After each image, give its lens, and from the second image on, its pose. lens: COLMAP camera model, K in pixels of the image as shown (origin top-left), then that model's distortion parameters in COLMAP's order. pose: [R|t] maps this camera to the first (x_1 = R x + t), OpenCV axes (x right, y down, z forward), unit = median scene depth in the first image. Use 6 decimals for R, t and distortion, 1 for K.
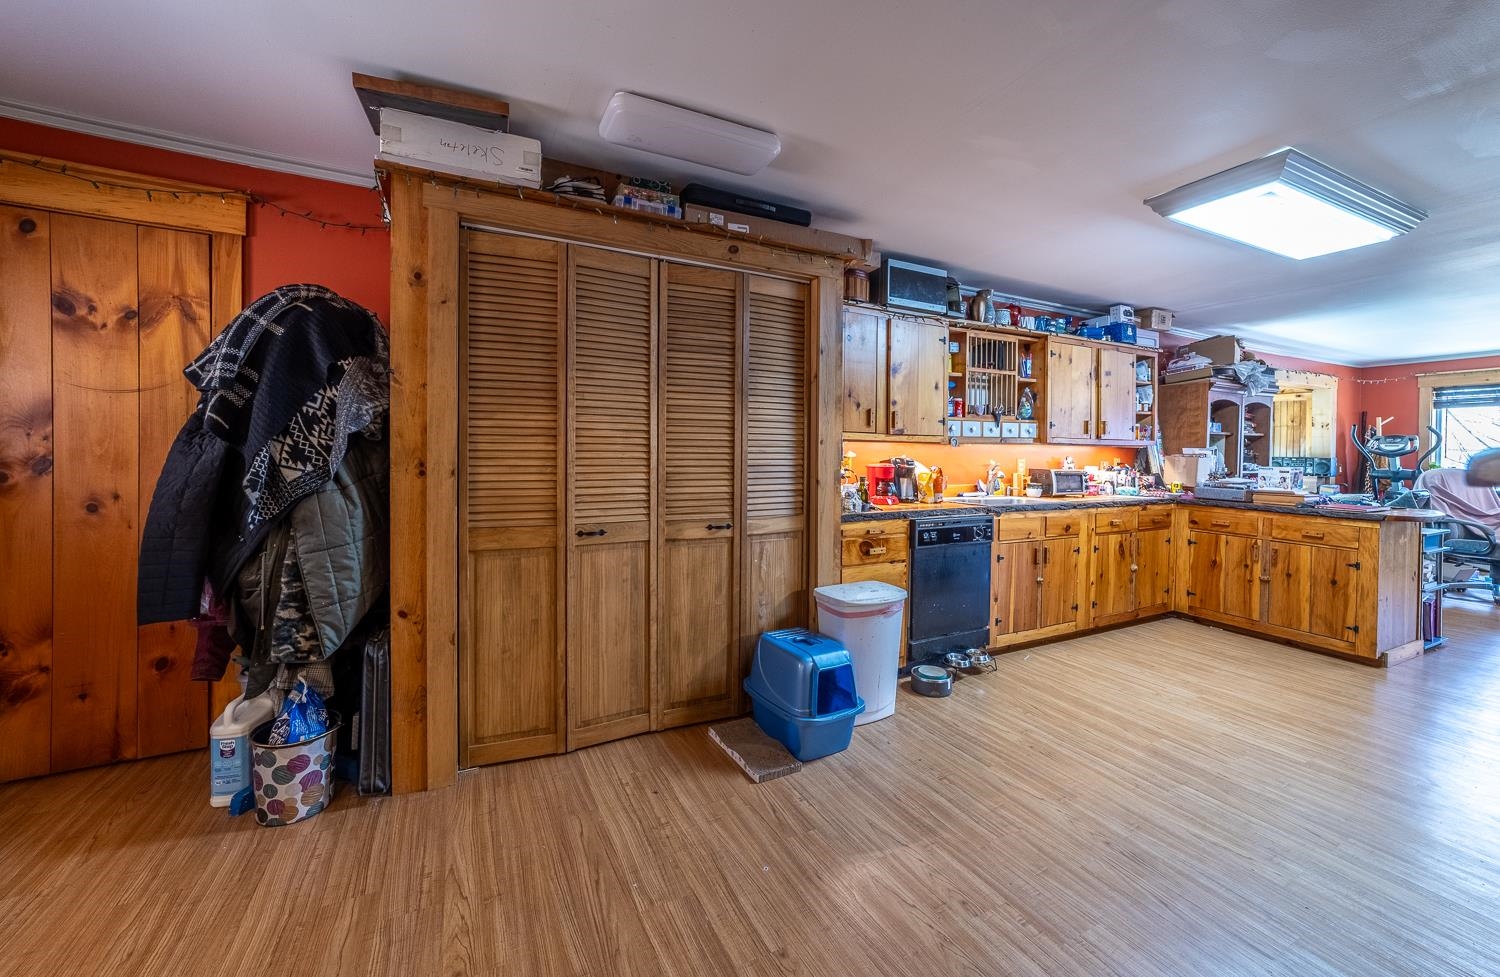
lens RADIAL K [[579.4, 0, 751.7], [0, 579.4, 451.8], [0, 0, 1]] dist [-0.001468, 0.004067]
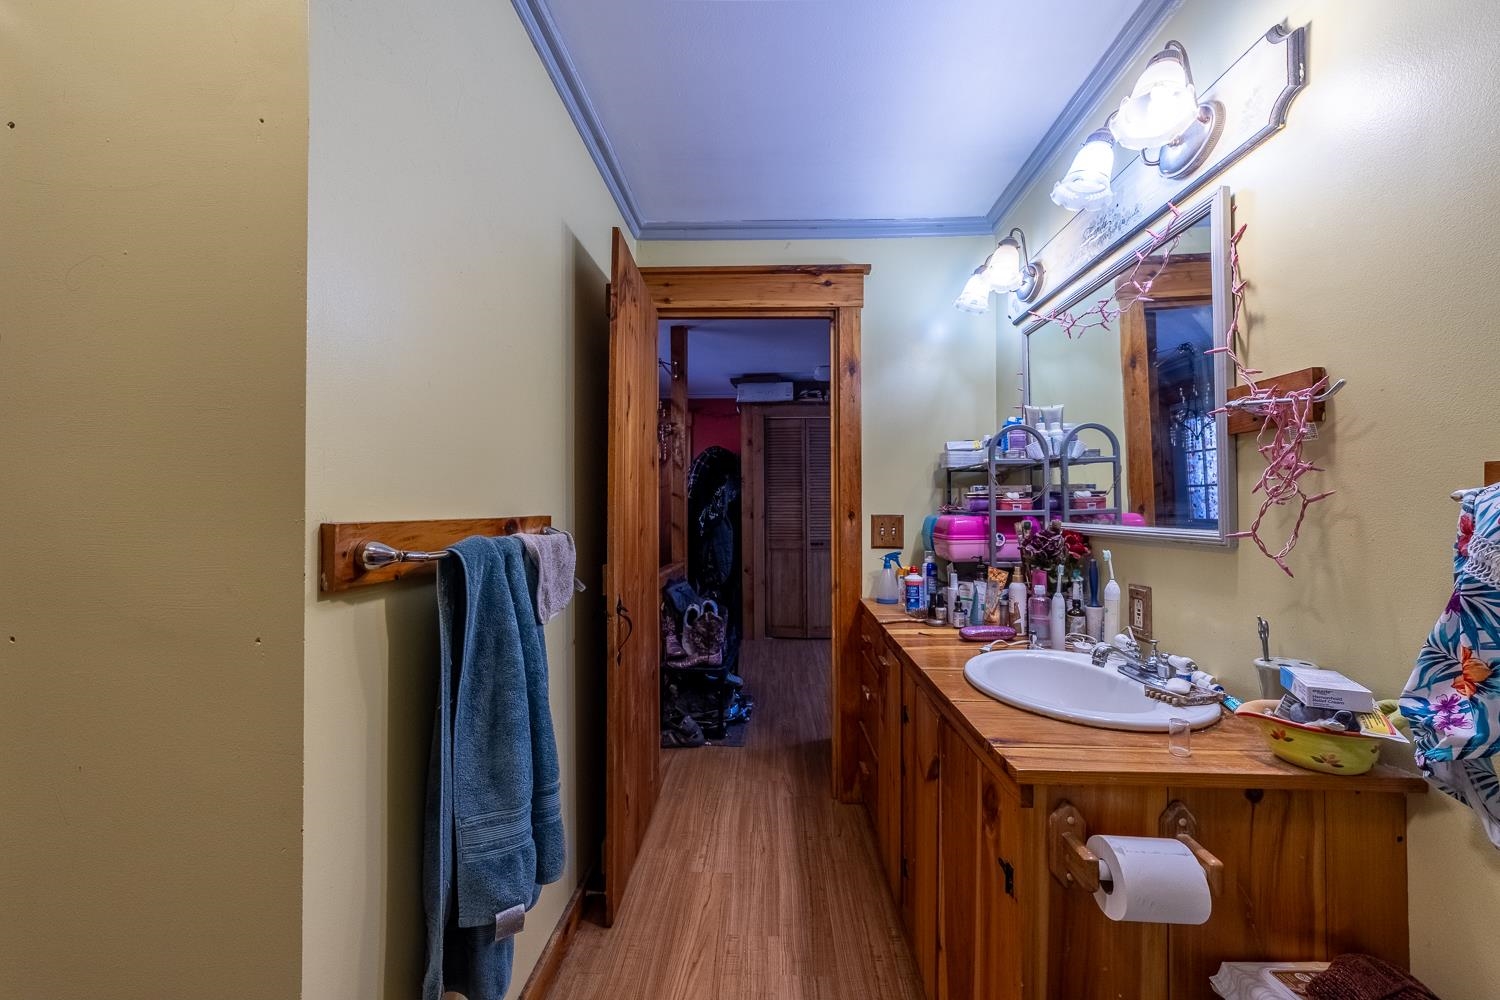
lens RADIAL K [[566.3, 0, 756.7], [0, 566.3, 505.6], [0, 0, 1]] dist [-0.022081, 0.008091]
pose [[0.879647, -0.013663, -0.475431, 0.669471], [0.007562, 0.999863, -0.014743, 0.023243], [0.475567, 0.009373, 0.879630, -1.247092]]
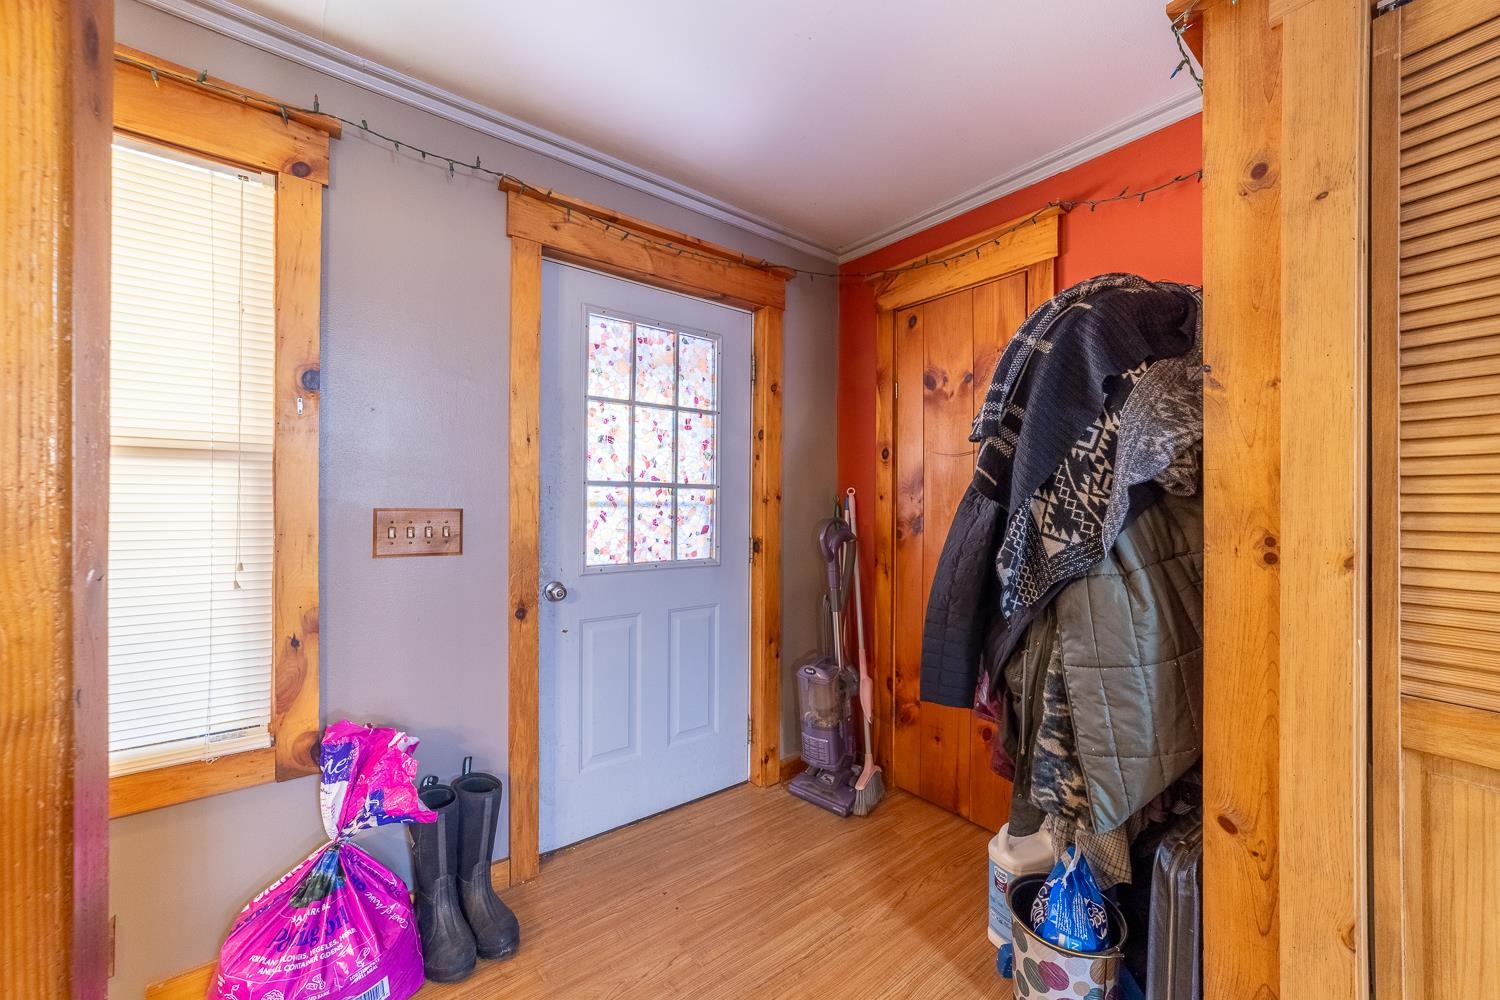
lens RADIAL K [[566.3, 0, 756.7], [0, 566.3, 505.6], [0, 0, 1]] dist [-0.022081, 0.008091]
pose [[0.186442, -0.008002, -0.982433, -0.184698], [-0.005532, 0.999942, -0.009194, -0.002417], [0.982450, 0.007149, 0.186387, 0.492600]]
